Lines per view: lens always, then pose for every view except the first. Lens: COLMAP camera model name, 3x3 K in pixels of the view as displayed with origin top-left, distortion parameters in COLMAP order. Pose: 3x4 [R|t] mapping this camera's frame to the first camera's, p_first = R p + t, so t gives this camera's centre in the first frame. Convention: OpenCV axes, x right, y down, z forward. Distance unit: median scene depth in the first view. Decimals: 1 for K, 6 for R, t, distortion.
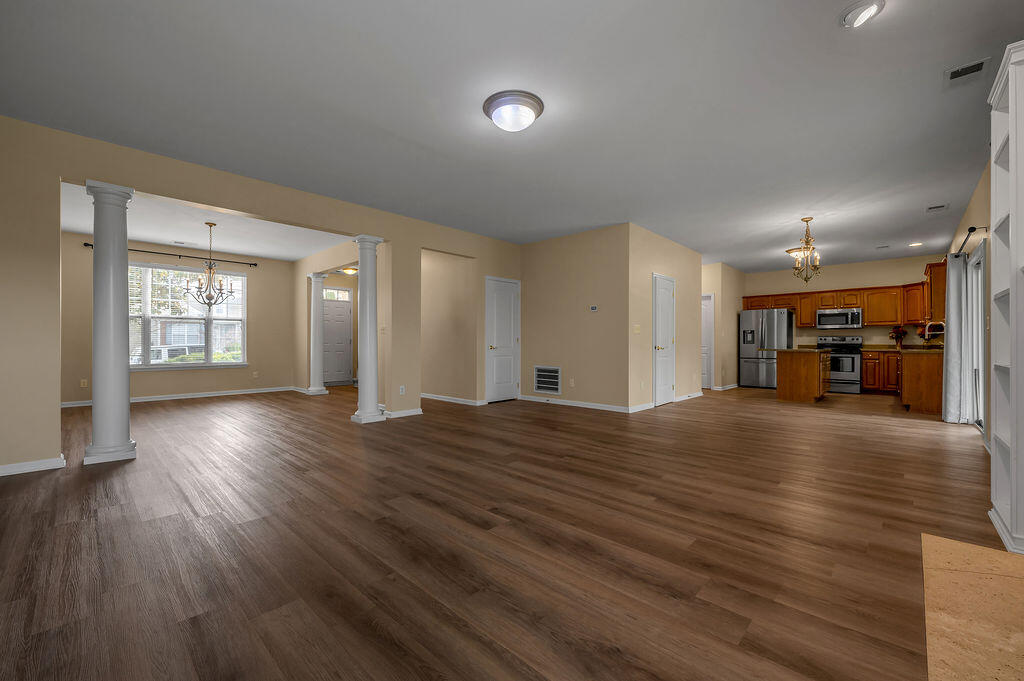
lens RADIAL K [[413.2, 0, 511.1], [0, 413.2, 340.1], [0, 0, 1]] dist [-0.001804, -0.000066]
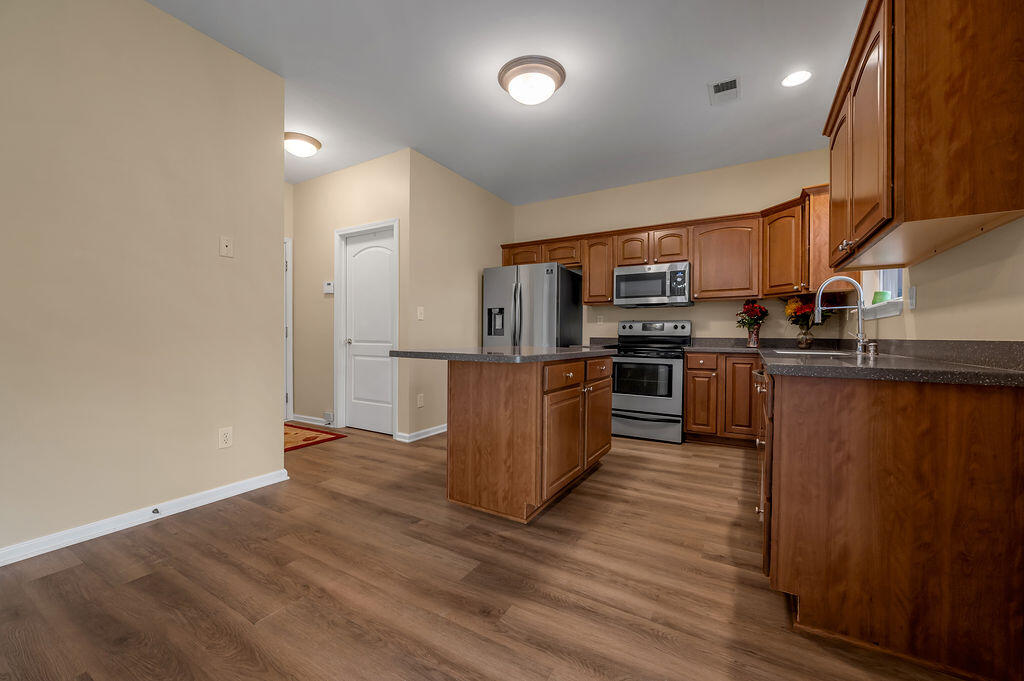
lens RADIAL K [[413.2, 0, 512.9], [0, 413.2, 336.9], [0, 0, 1]] dist [-0.001804, -0.000066]
pose [[0.972906, 0.001820, 0.231193, 0.576174], [-0.003986, 0.999952, 0.008901, 0.007043], [-0.231166, -0.009581, 0.972867, 0.618545]]
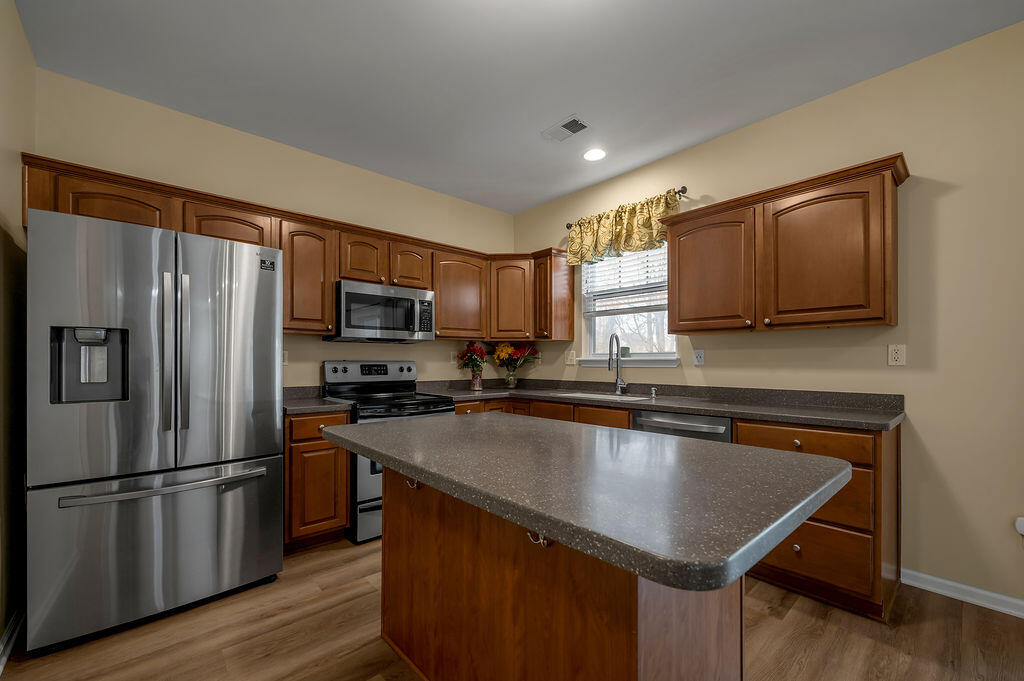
lens RADIAL K [[413.2, 0, 513.6], [0, 413.2, 359.6], [0, 0, 1]] dist [-0.001804, -0.000066]
pose [[0.070683, -0.000099, 0.997499, 0.488231], [-0.007600, 0.999971, 0.000638, -0.013678], [-0.997470, -0.007626, 0.070681, 0.959700]]
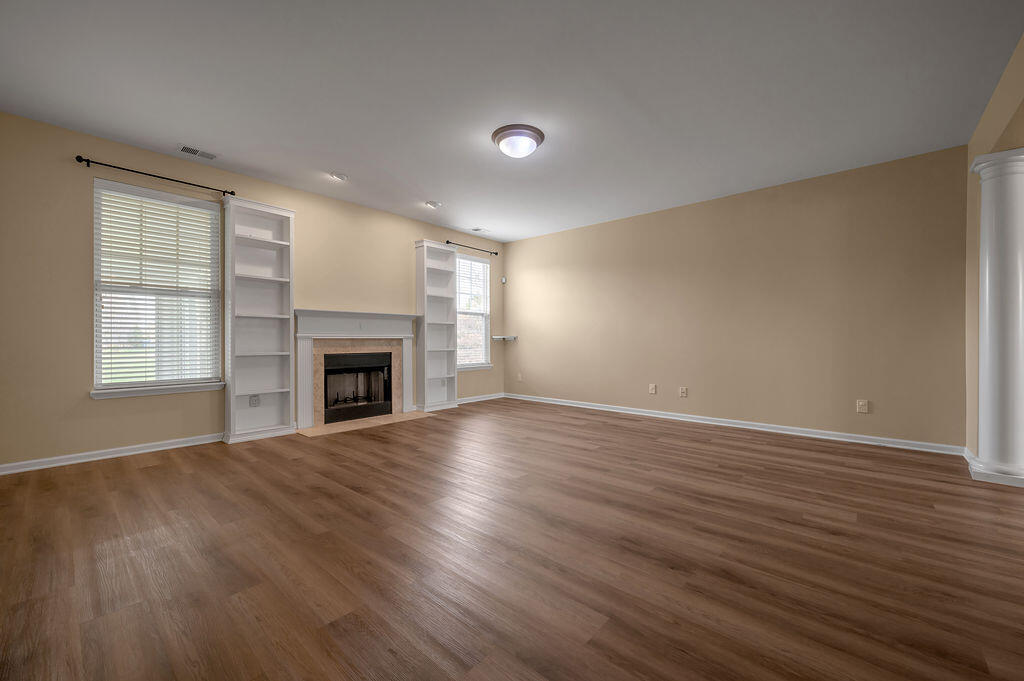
lens RADIAL K [[413.2, 0, 503.3], [0, 413.2, 337.9], [0, 0, 1]] dist [-0.001804, -0.000066]
pose [[-0.999712, -0.000269, -0.024002, 0.028147], [0.000047, 0.999914, -0.013130, 0.004475], [0.024003, -0.013128, -0.999626, 0.810667]]
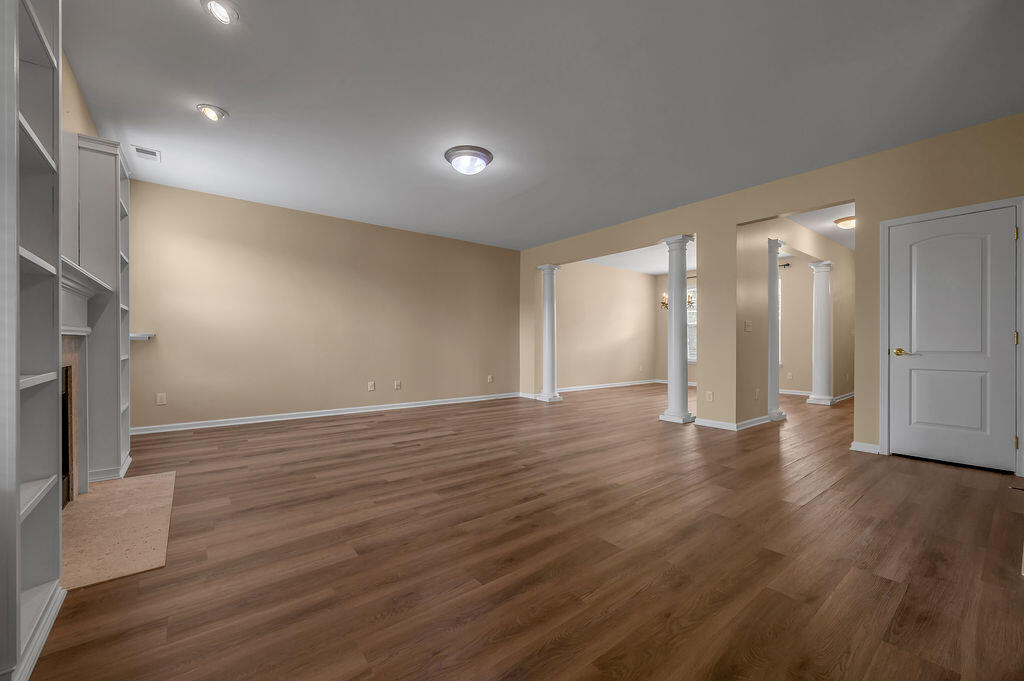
lens RADIAL K [[413.2, 0, 518.0], [0, 413.2, 346.6], [0, 0, 1]] dist [-0.001804, -0.000066]
pose [[-0.128321, 0.009193, -0.991690, 0.468583], [0.003118, 0.999956, 0.008866, 0.002545], [0.991728, -0.001955, -0.128344, 0.493172]]
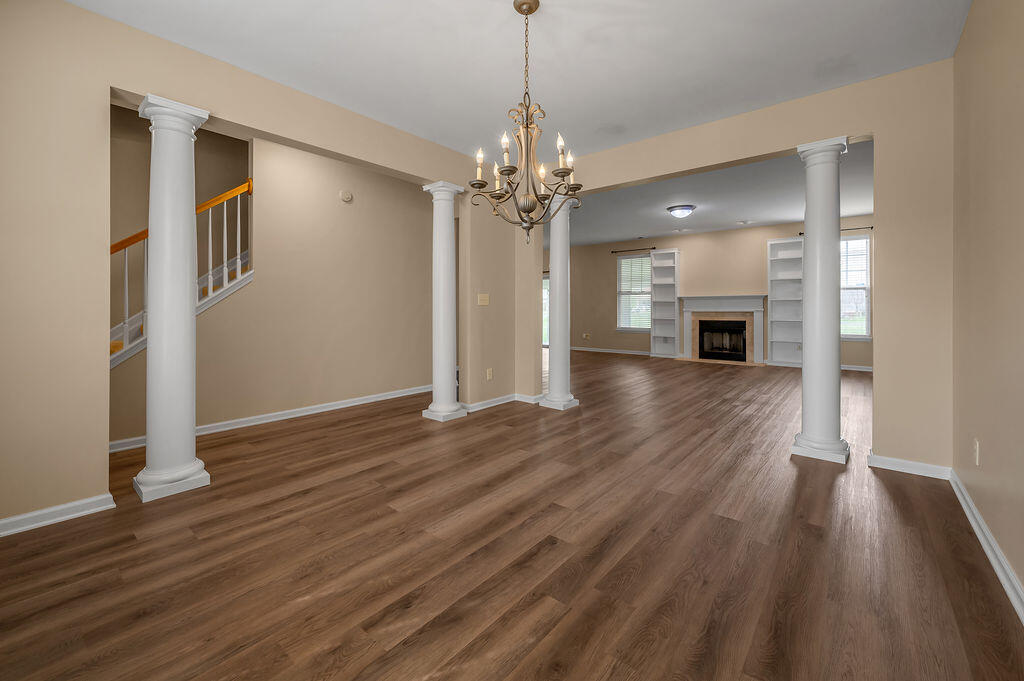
lens RADIAL K [[413.2, 0, 510.5], [0, 413.2, 302.9], [0, 0, 1]] dist [-0.001804, -0.000066]
pose [[-0.046867, 0.011061, 0.998840, -0.810960], [-0.006014, 0.999917, -0.011355, -0.009854], [-0.998883, -0.006539, -0.046796, 0.753426]]
